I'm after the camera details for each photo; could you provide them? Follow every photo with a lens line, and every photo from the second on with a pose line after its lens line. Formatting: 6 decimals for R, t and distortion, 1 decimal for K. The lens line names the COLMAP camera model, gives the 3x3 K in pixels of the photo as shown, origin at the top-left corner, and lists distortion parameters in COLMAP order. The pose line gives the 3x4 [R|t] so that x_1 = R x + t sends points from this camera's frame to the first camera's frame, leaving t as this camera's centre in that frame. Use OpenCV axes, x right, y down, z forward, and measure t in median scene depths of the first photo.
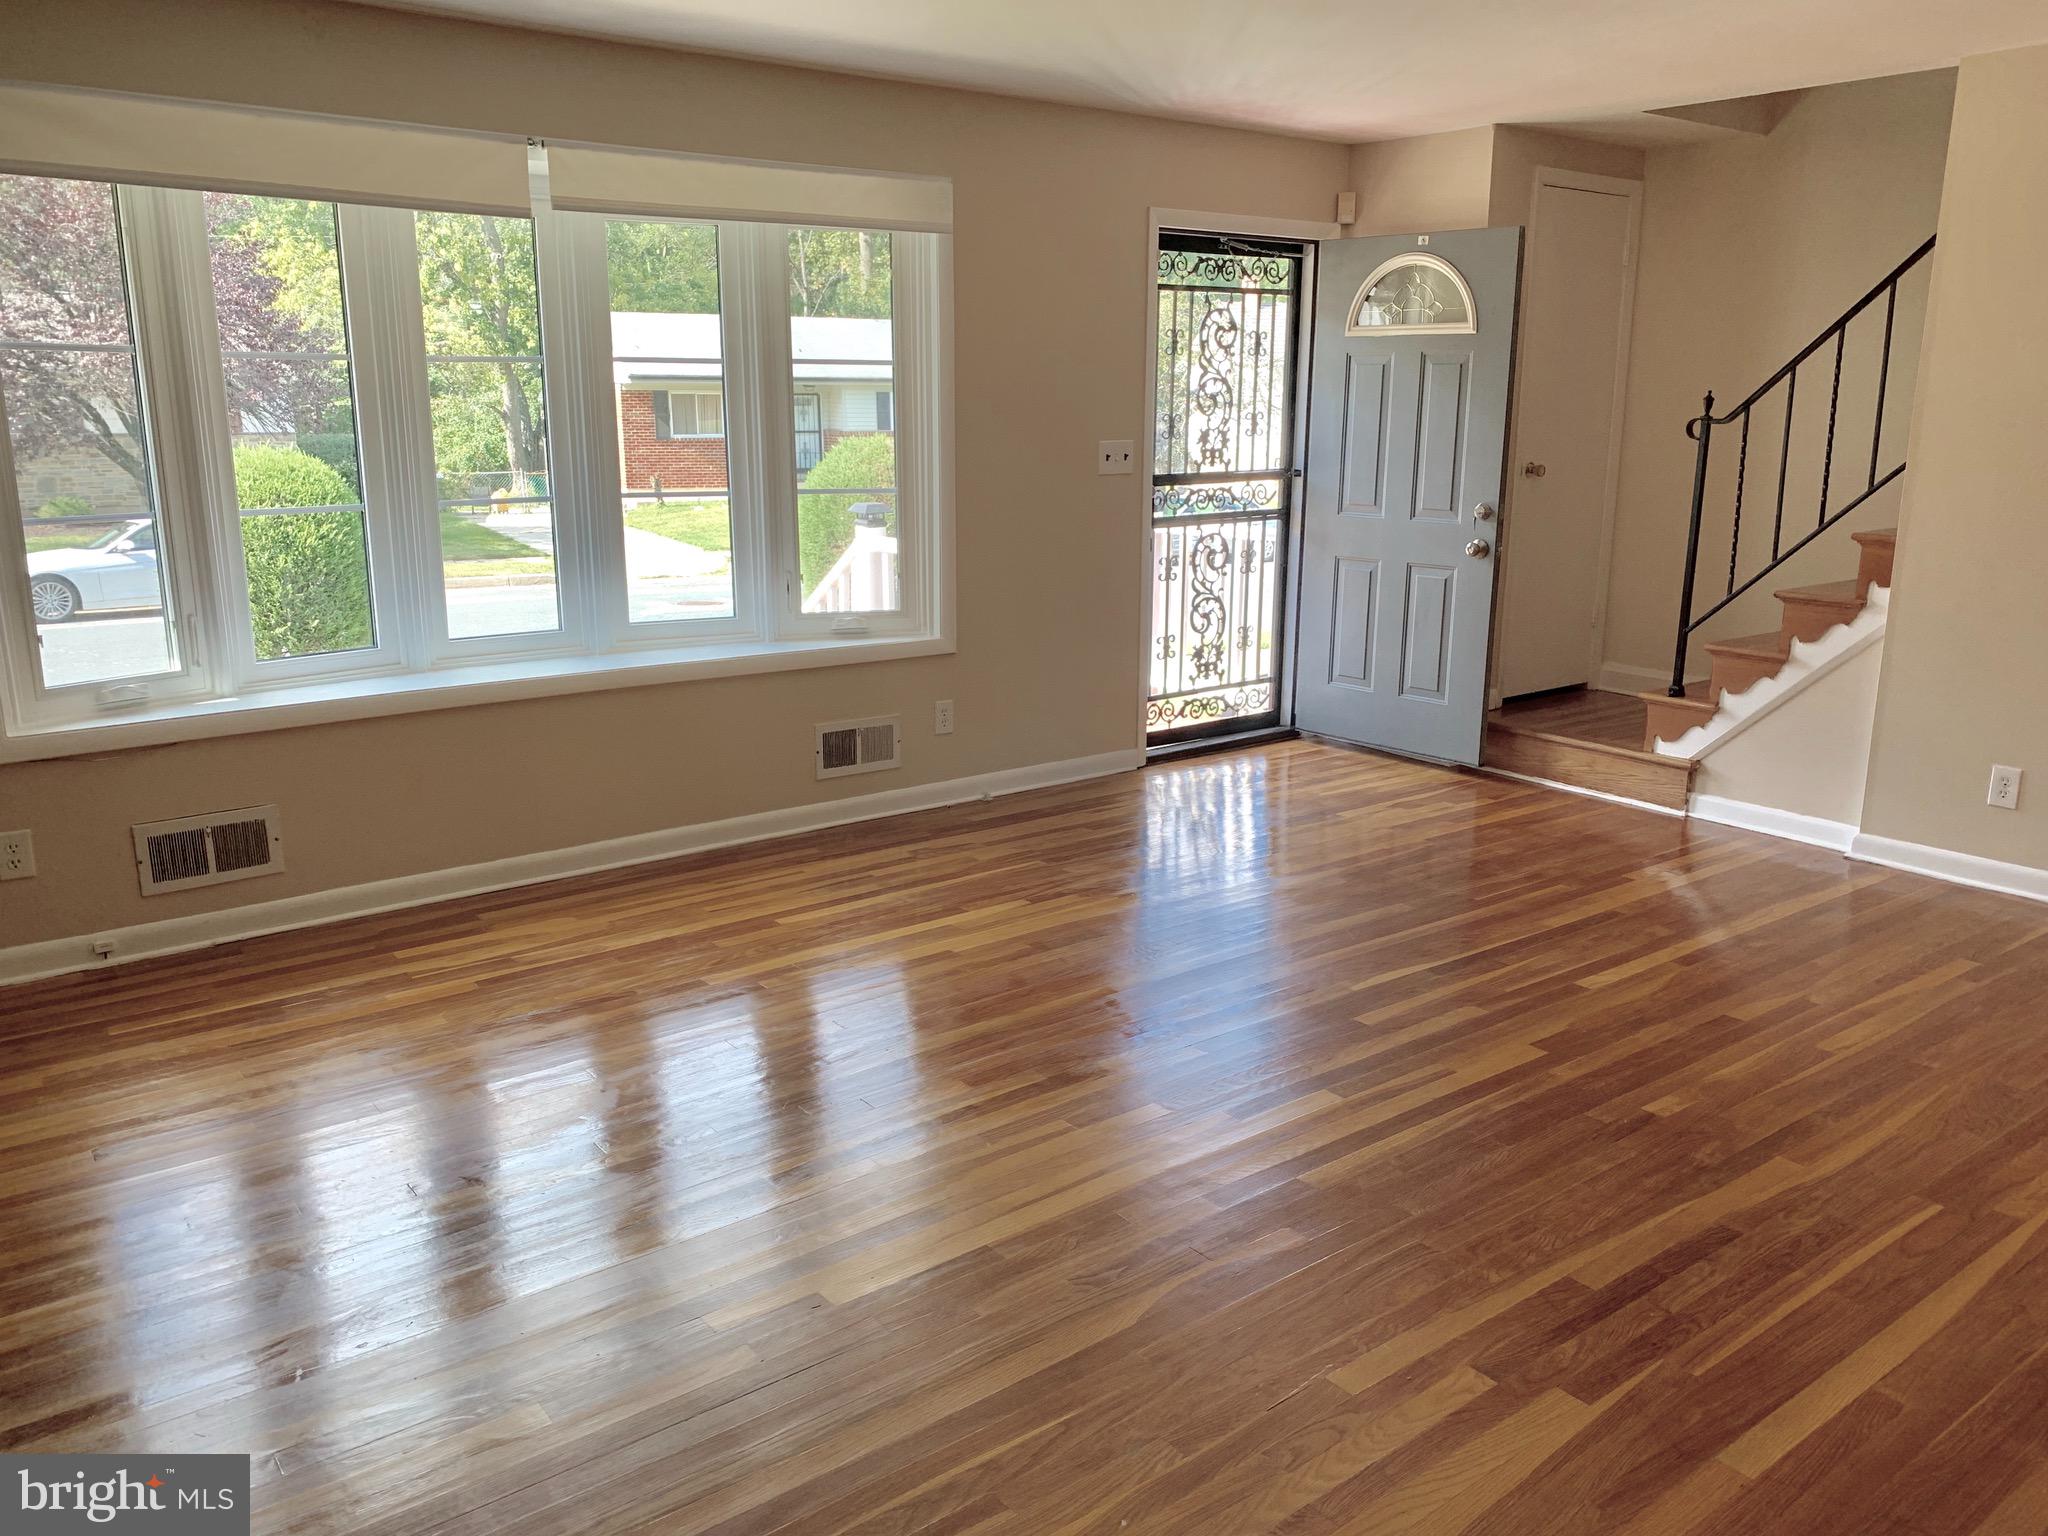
lens RADIAL K [[1557.3, 0, 1045.4], [0, 1557.3, 763.7], [0, 0, 1]] dist [0.103185, -0.172685]
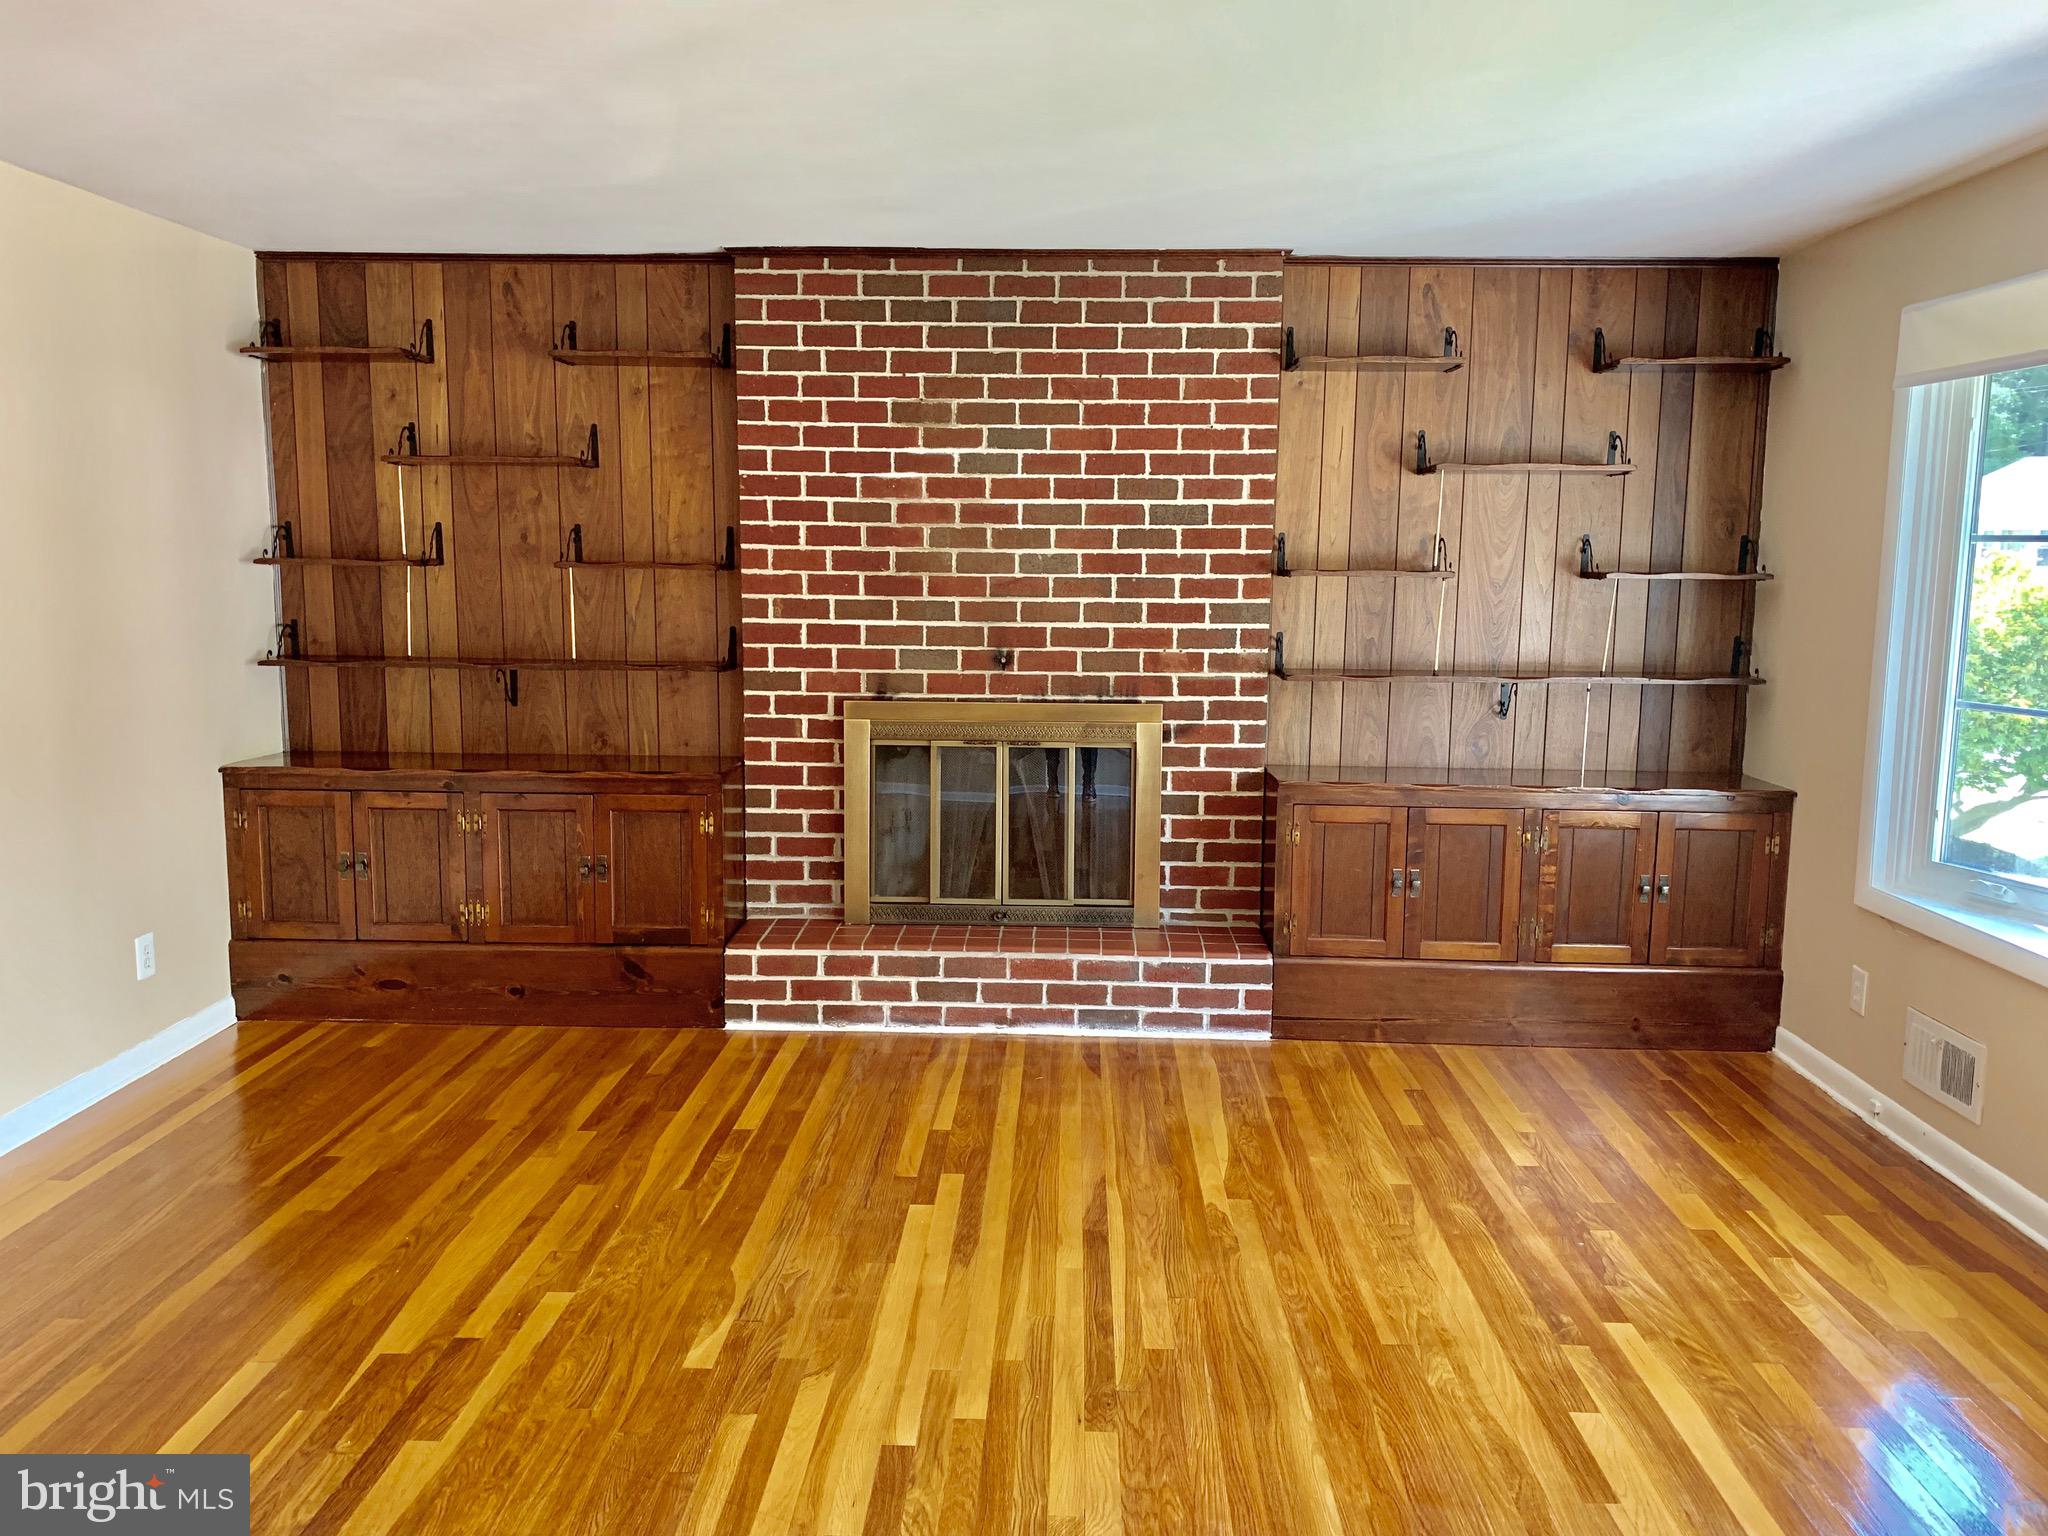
lens RADIAL K [[1556.2, 0, 1032.2], [0, 1556.2, 765.6], [0, 0, 1]] dist [0.161052, -0.391604]
pose [[-0.638799, 0.094068, -0.763602, 0.420937], [-0.189980, 0.942478, 0.275033, -0.219303], [0.745549, 0.320760, -0.584183, 0.893984]]
